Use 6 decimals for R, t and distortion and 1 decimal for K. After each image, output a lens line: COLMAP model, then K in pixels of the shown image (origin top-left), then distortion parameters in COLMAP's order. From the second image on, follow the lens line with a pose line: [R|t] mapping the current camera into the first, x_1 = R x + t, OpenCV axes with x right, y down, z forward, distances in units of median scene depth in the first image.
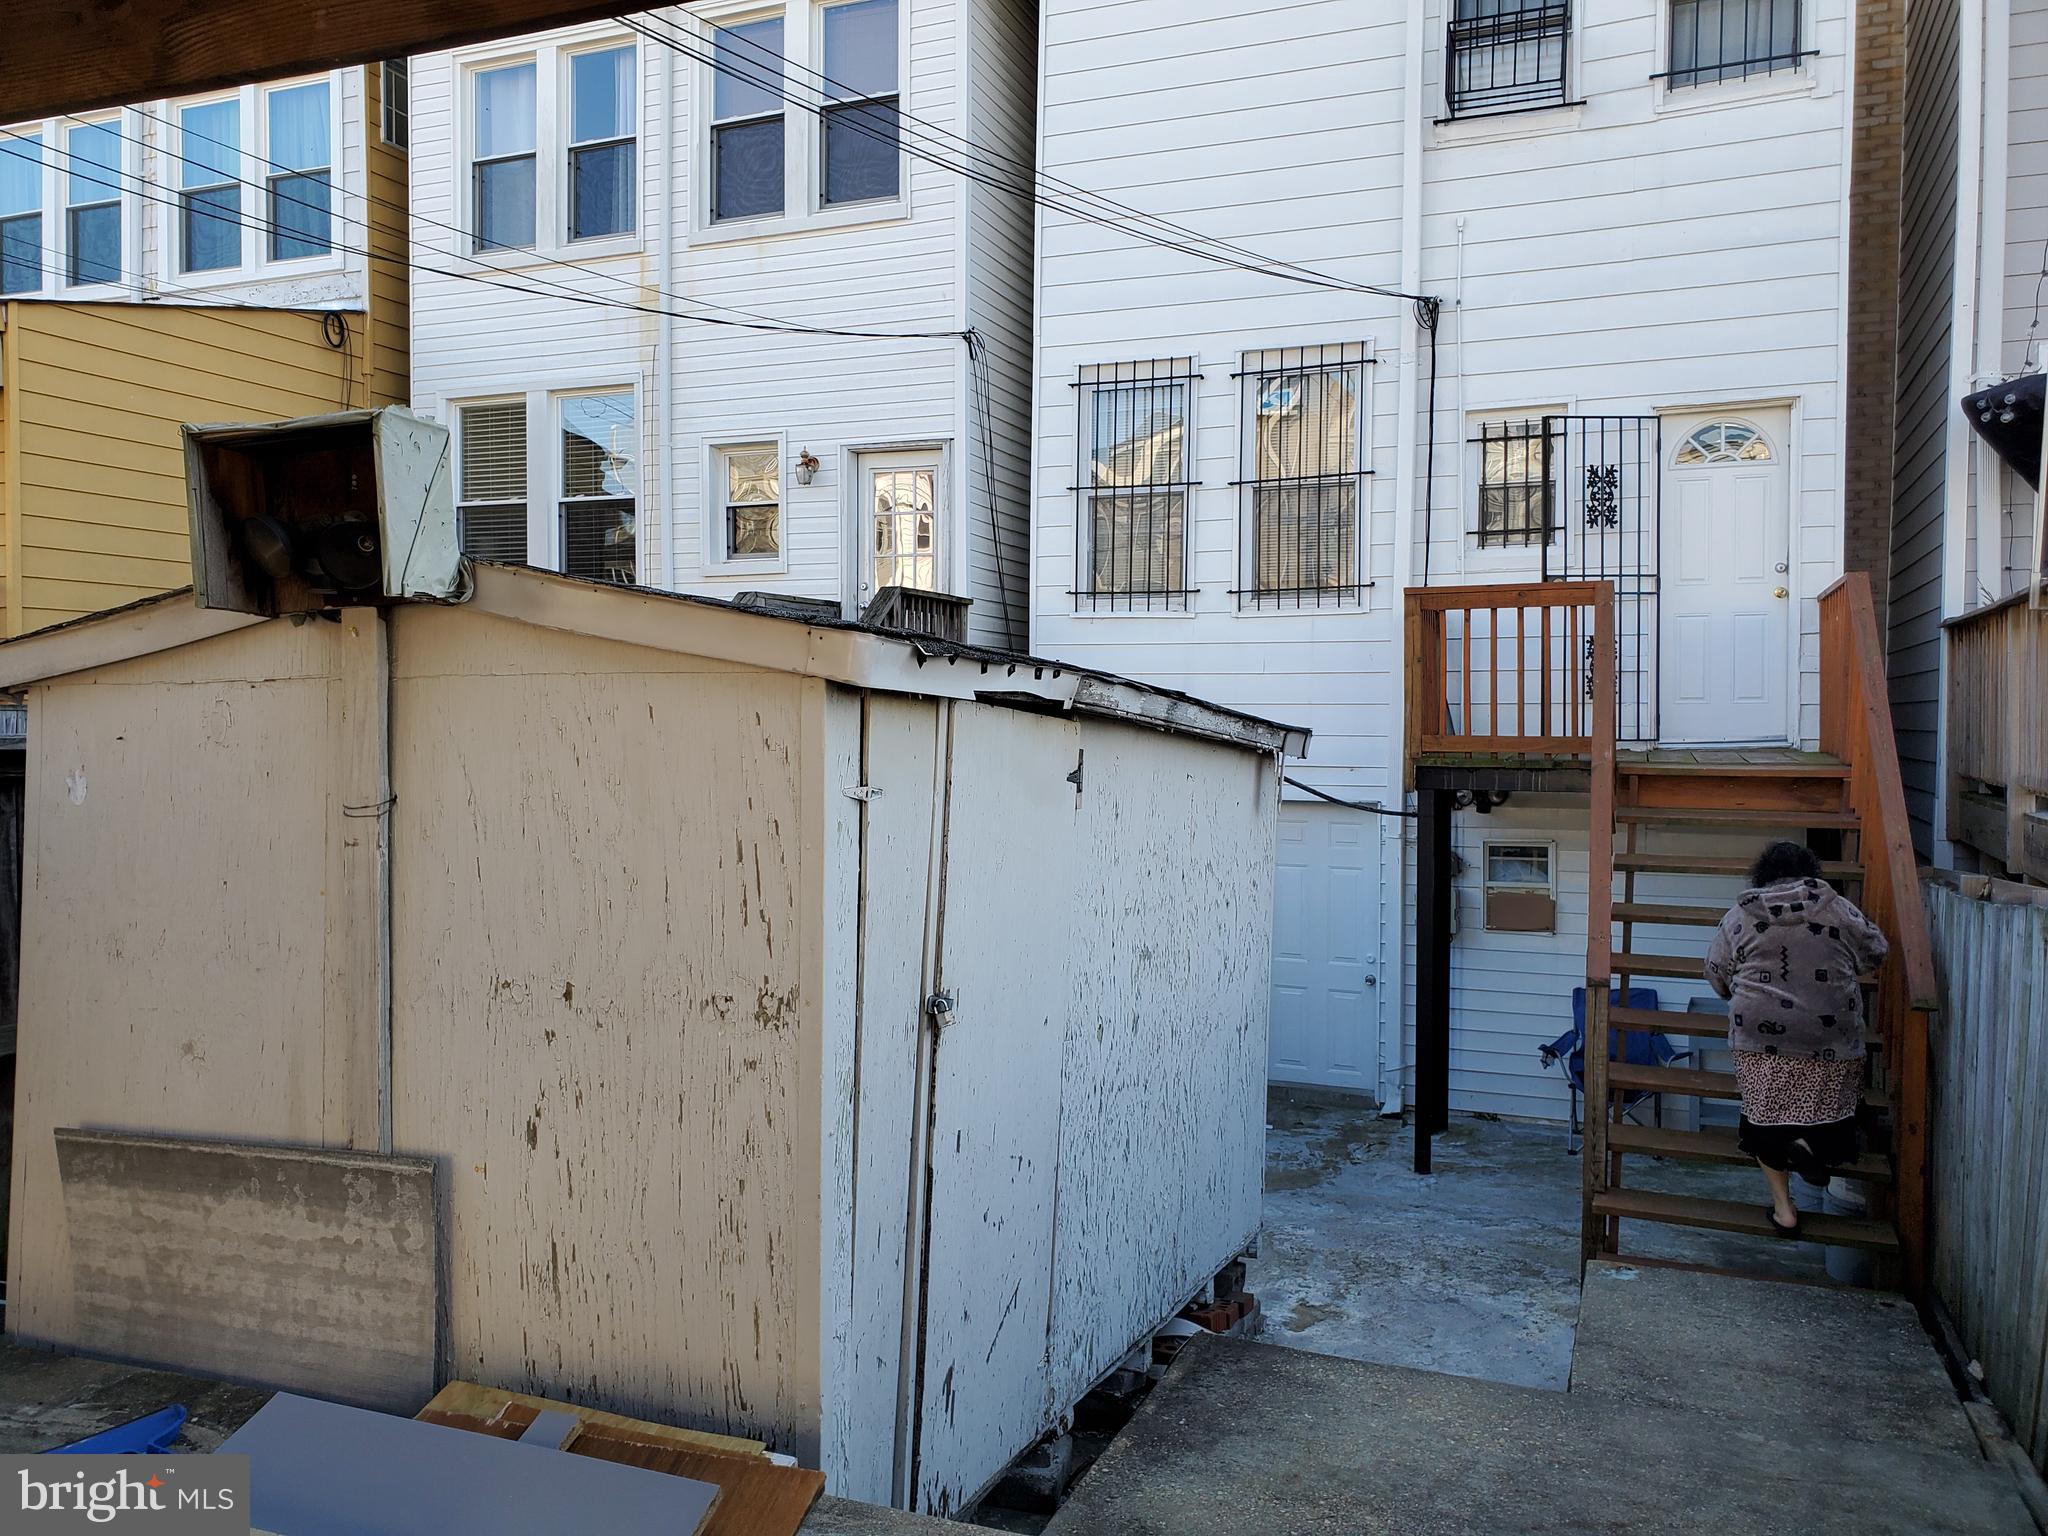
lens RADIAL K [[1572.0, 0, 1004.9], [0, 1572.0, 770.8], [0, 0, 1]] dist [0.027718, -0.016597]
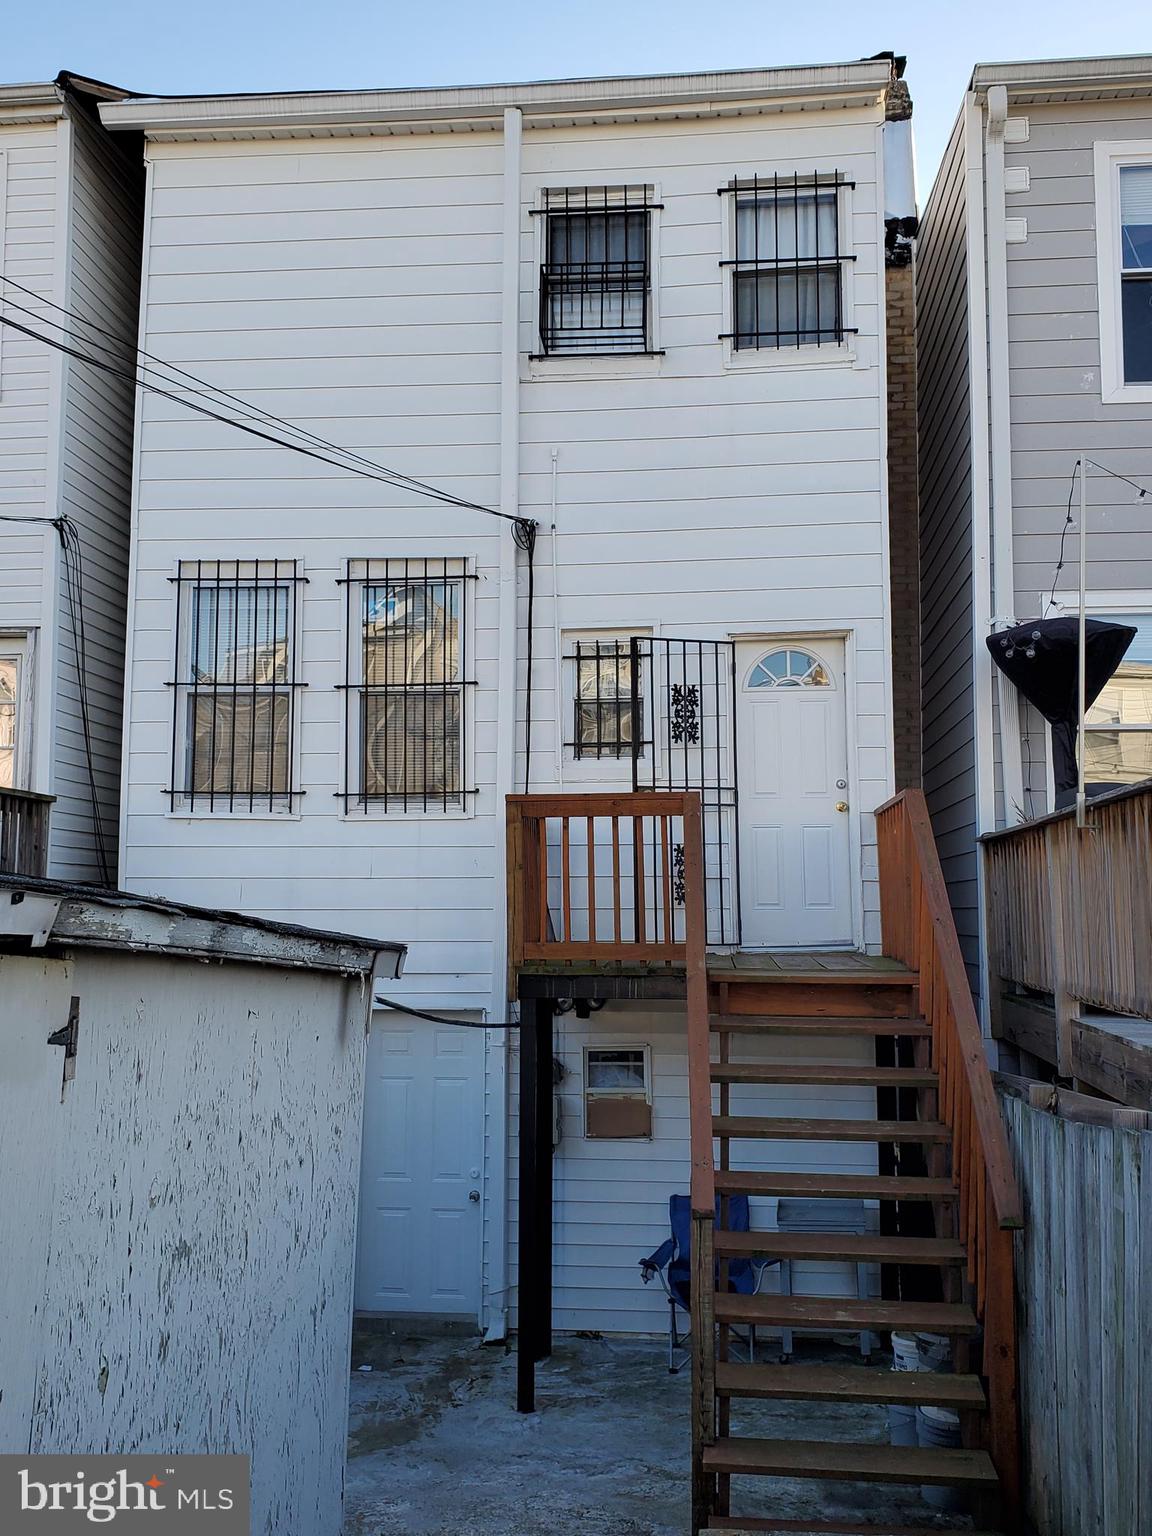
lens RADIAL K [[1447.5, 0, 575.4], [0, 1447.5, 764.7], [0, 0, 1]] dist [0.108764, 0.000000]
pose [[0.957177, 0.027633, 0.288182, 0.028317], [0.011553, 0.990995, -0.133397, -0.010825], [-0.289273, 0.131014, 0.948238, 0.105045]]
